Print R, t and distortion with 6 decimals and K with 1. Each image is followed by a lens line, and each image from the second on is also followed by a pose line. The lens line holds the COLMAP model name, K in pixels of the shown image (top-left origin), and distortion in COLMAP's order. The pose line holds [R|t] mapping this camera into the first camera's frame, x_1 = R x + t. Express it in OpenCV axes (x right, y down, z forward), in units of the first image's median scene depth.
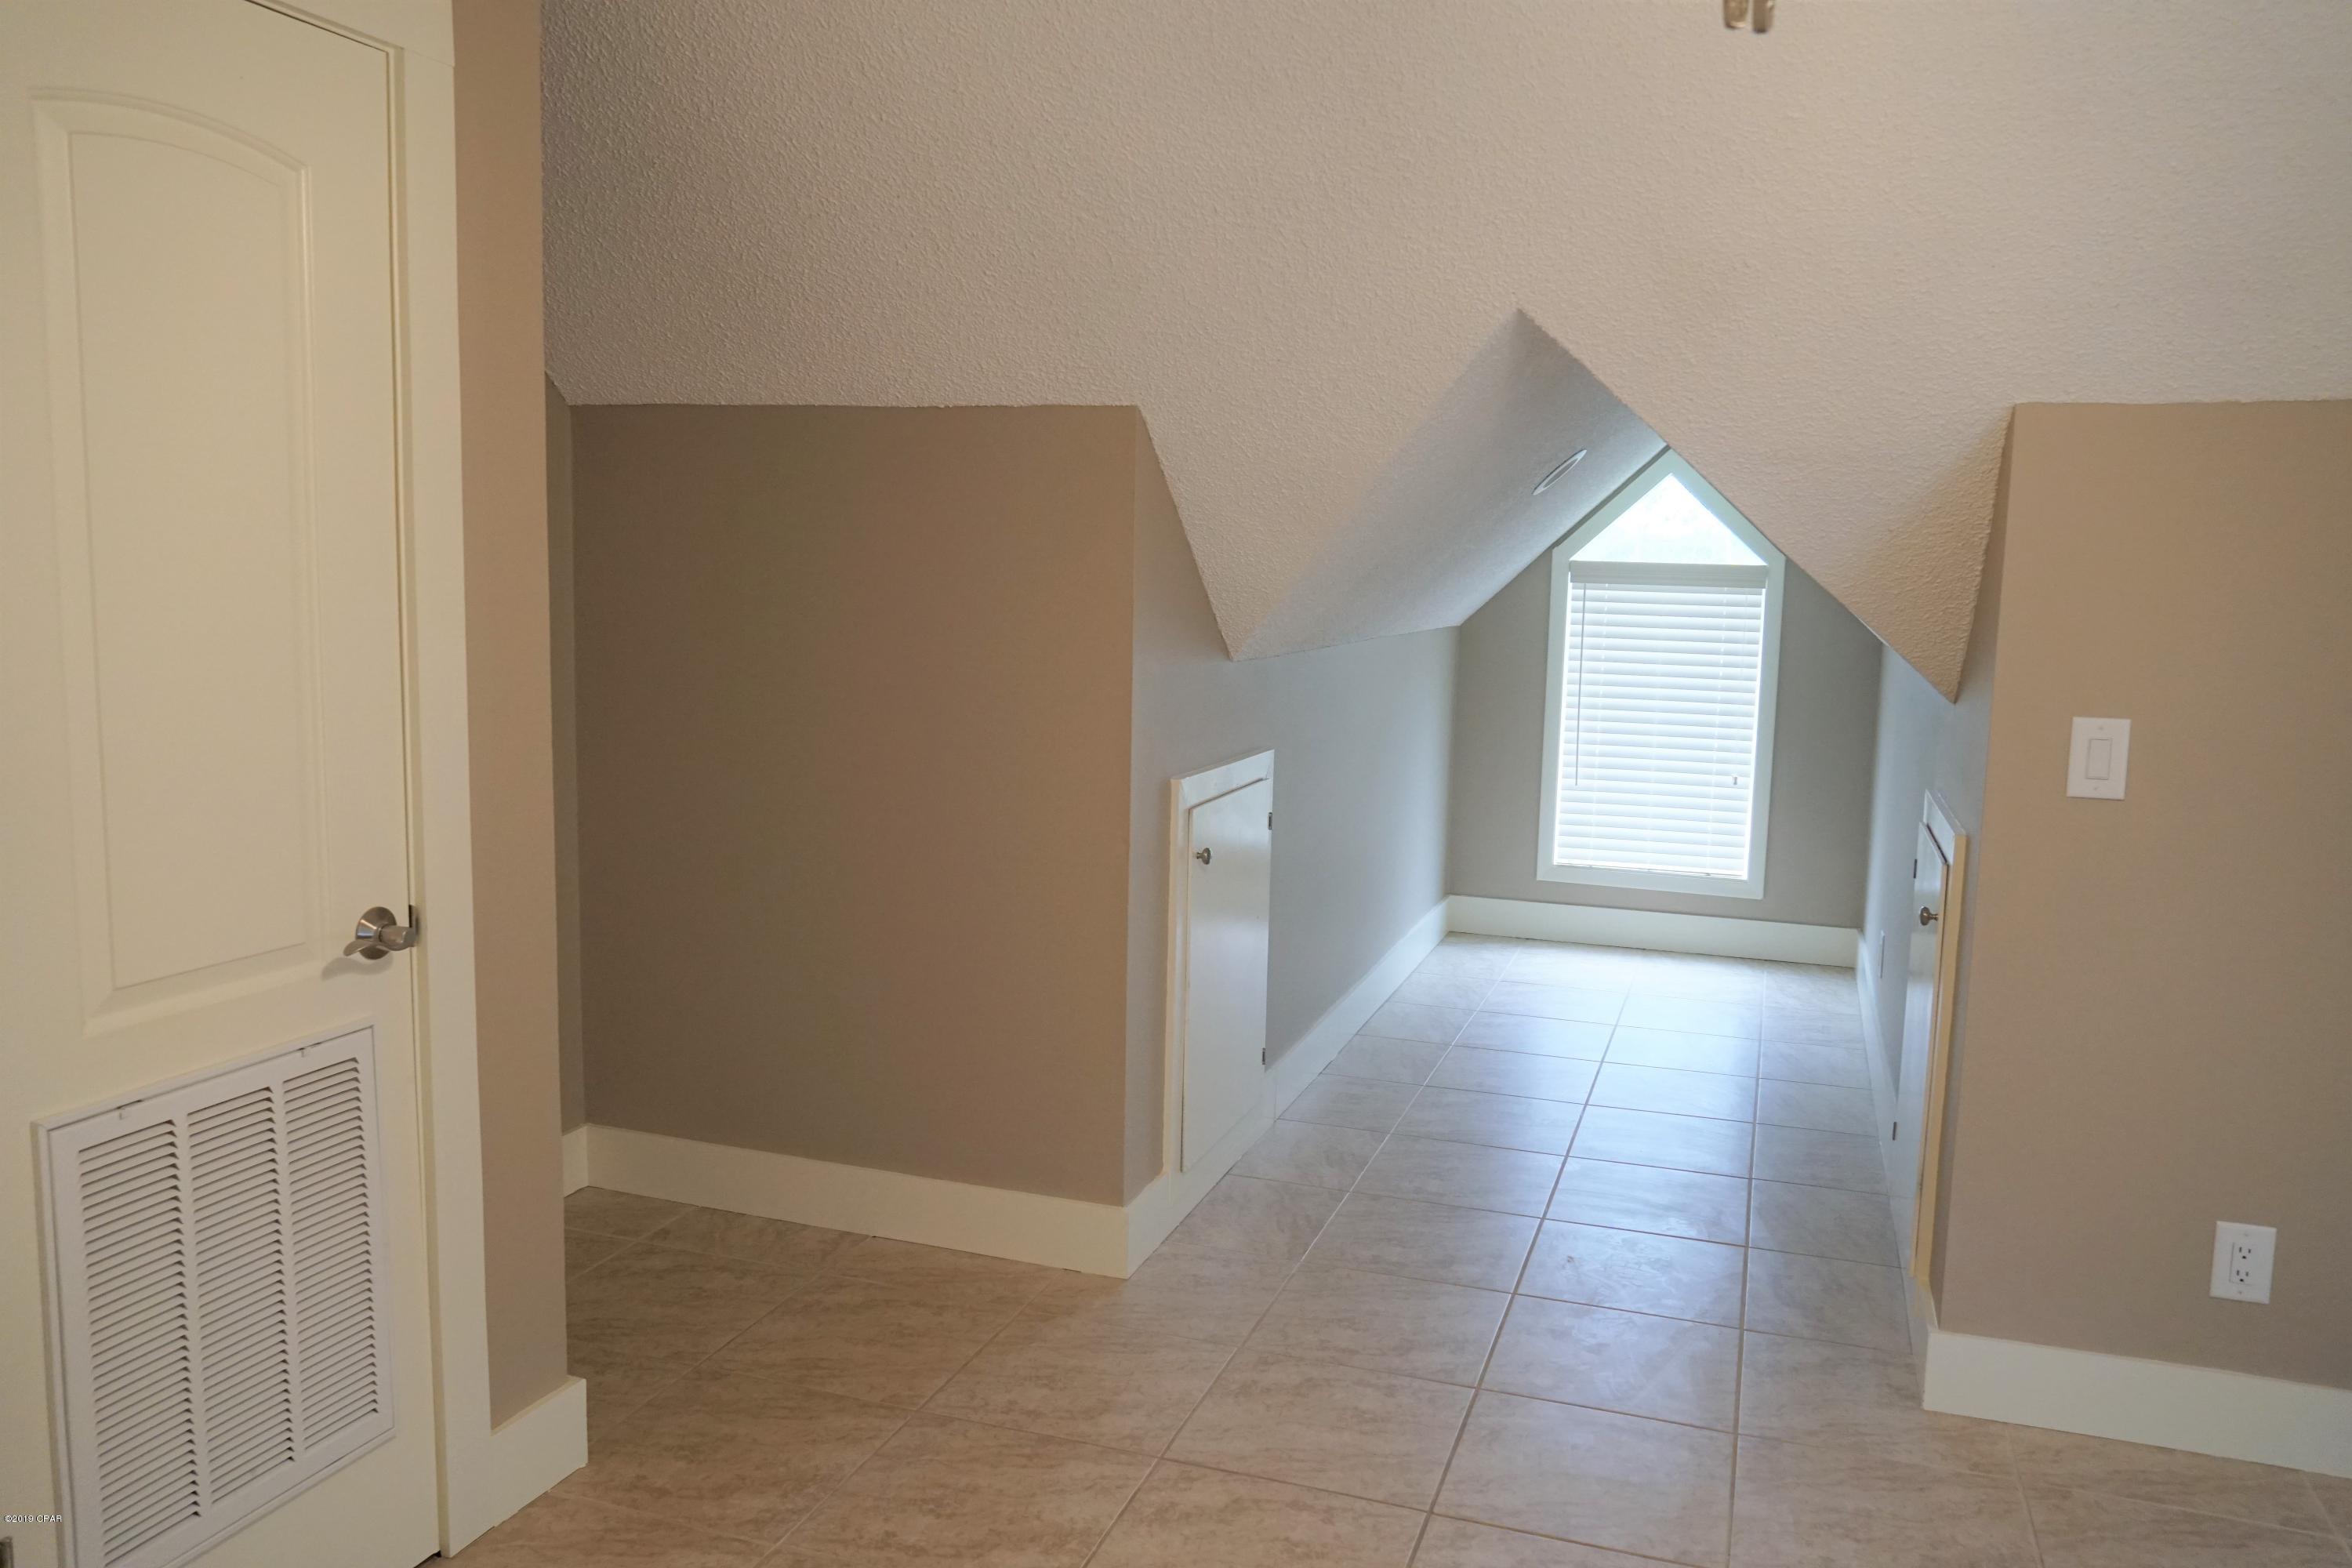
lens RADIAL K [[1766.3, 0, 1179.1], [0, 1766.3, 783.7], [0, 0, 1]] dist [-0.035347, 0.031083]
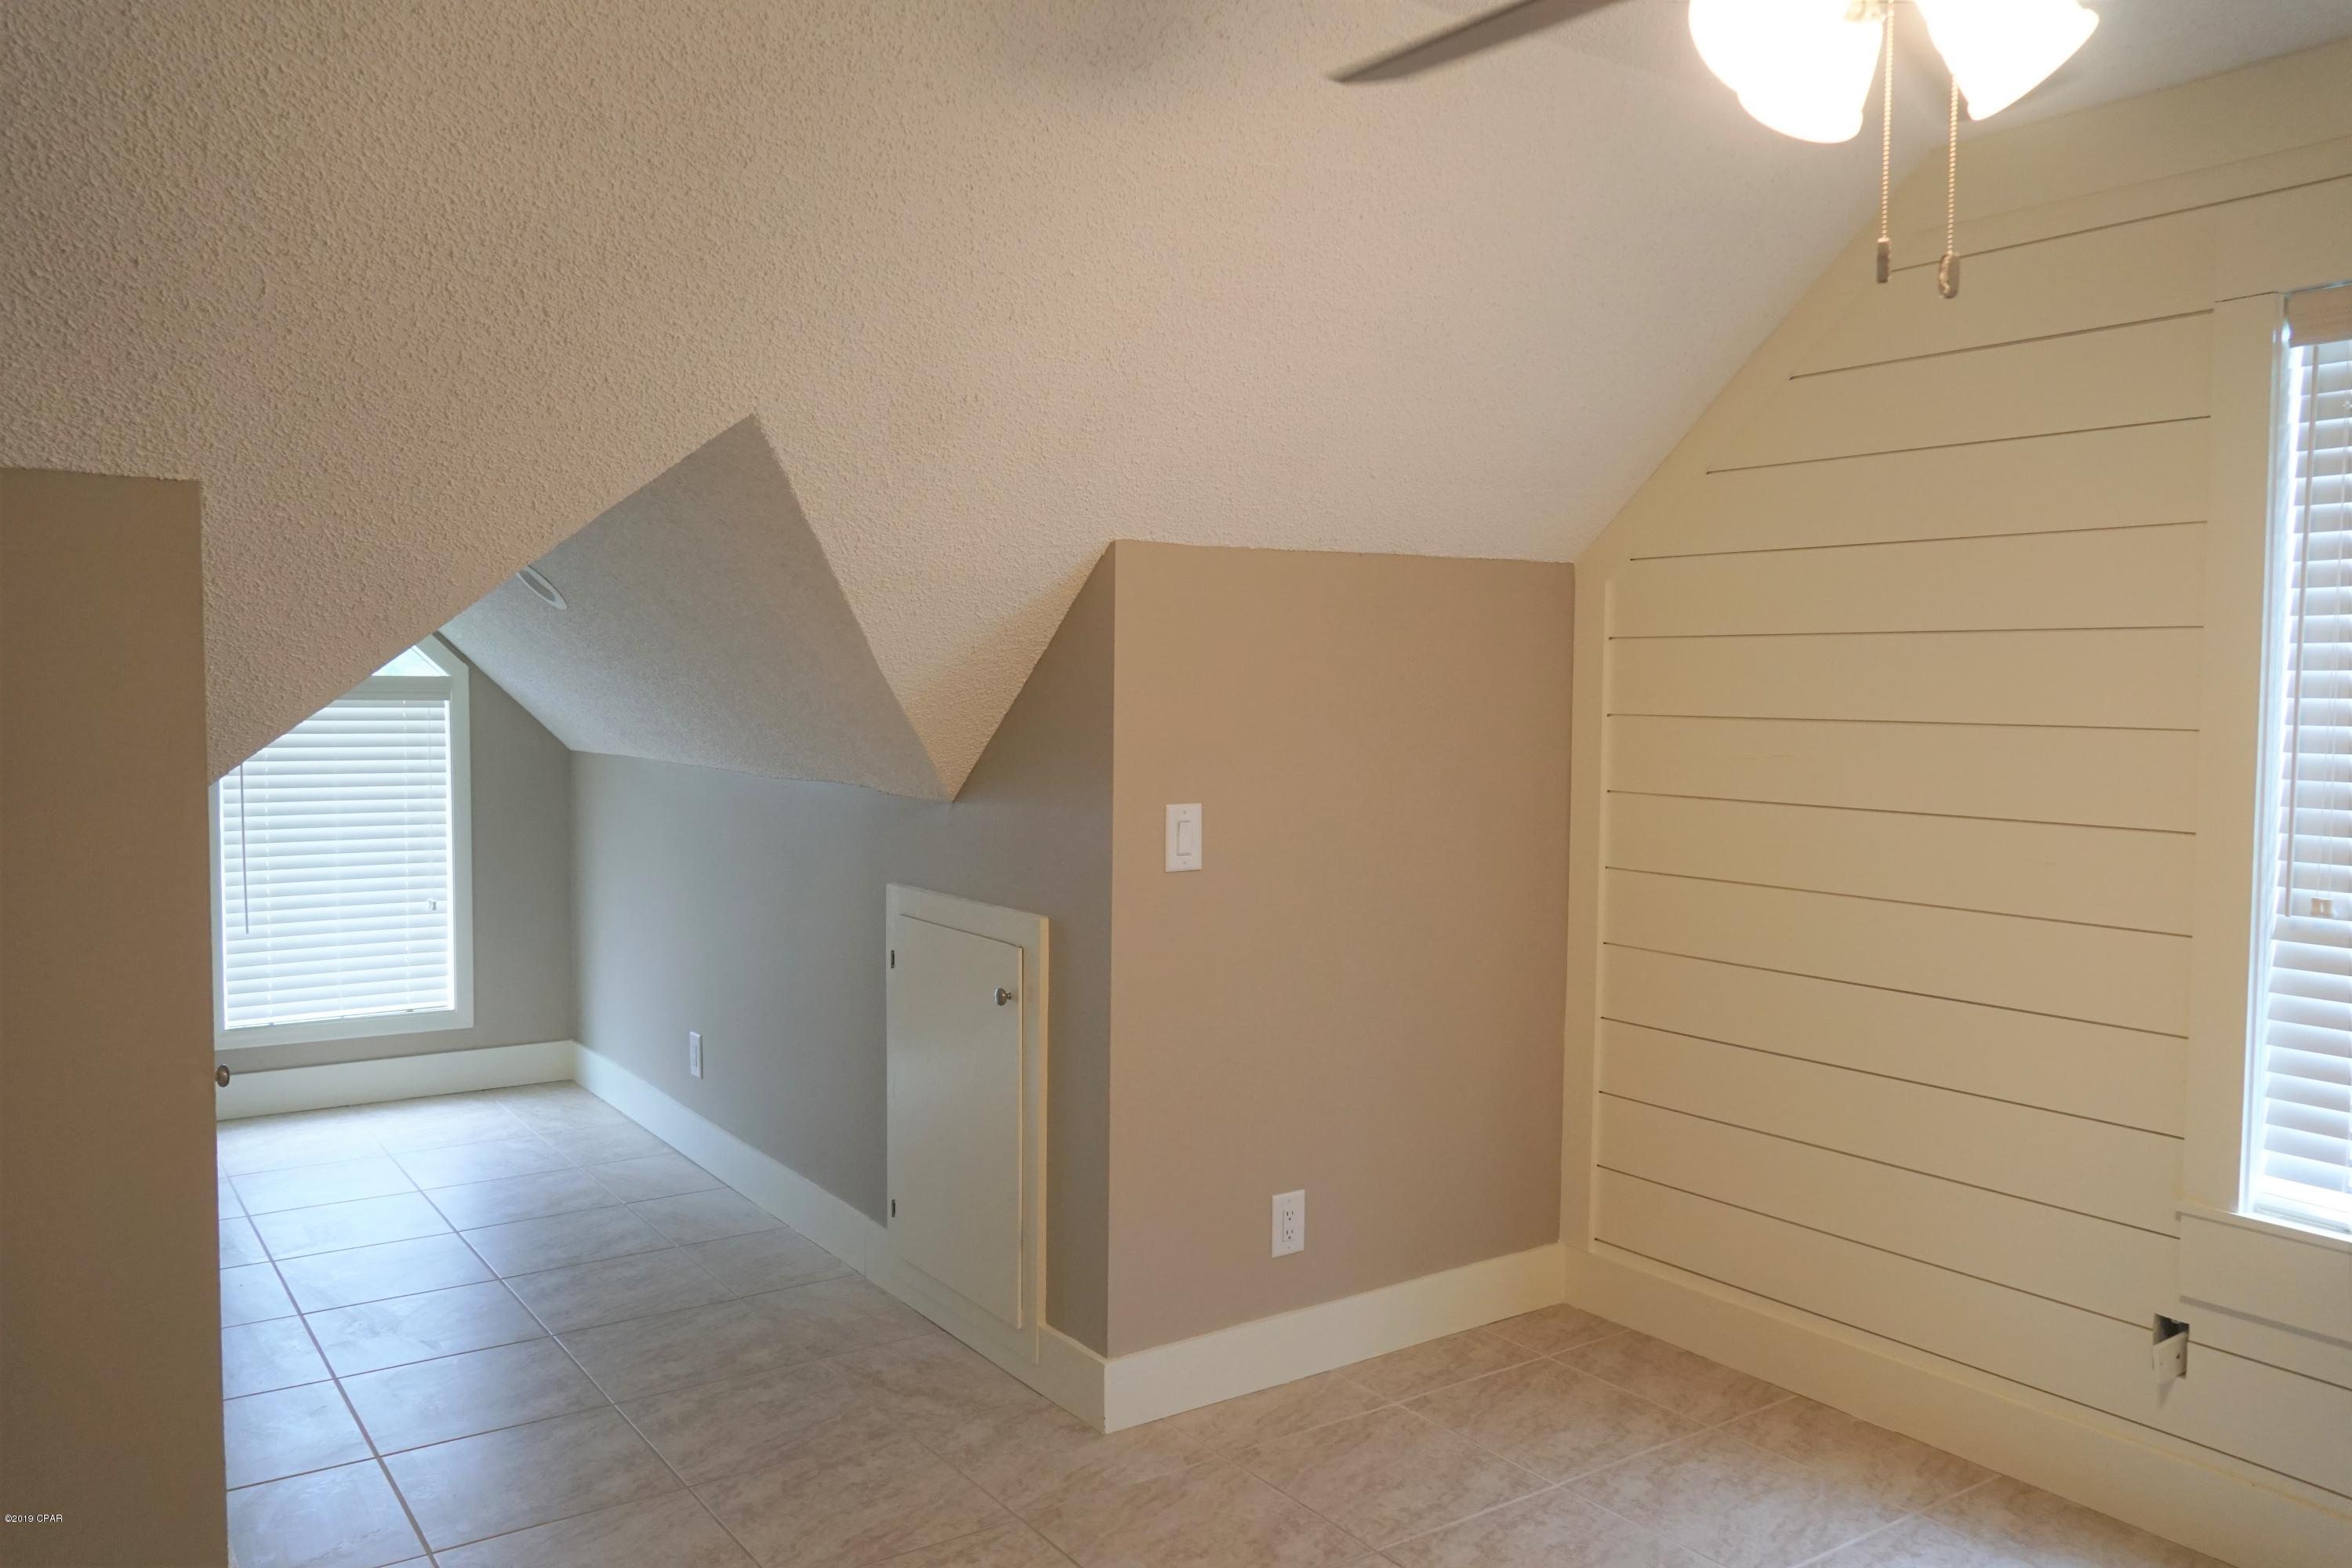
lens RADIAL K [[1766.3, 0, 1175.3], [0, 1766.3, 787.7], [0, 0, 1]] dist [-0.035347, 0.031083]
pose [[0.586667, -0.065078, 0.807209, -0.201713], [0.108500, 0.994096, 0.001289, -0.022459], [-0.802527, 0.086826, 0.590264, 0.129531]]
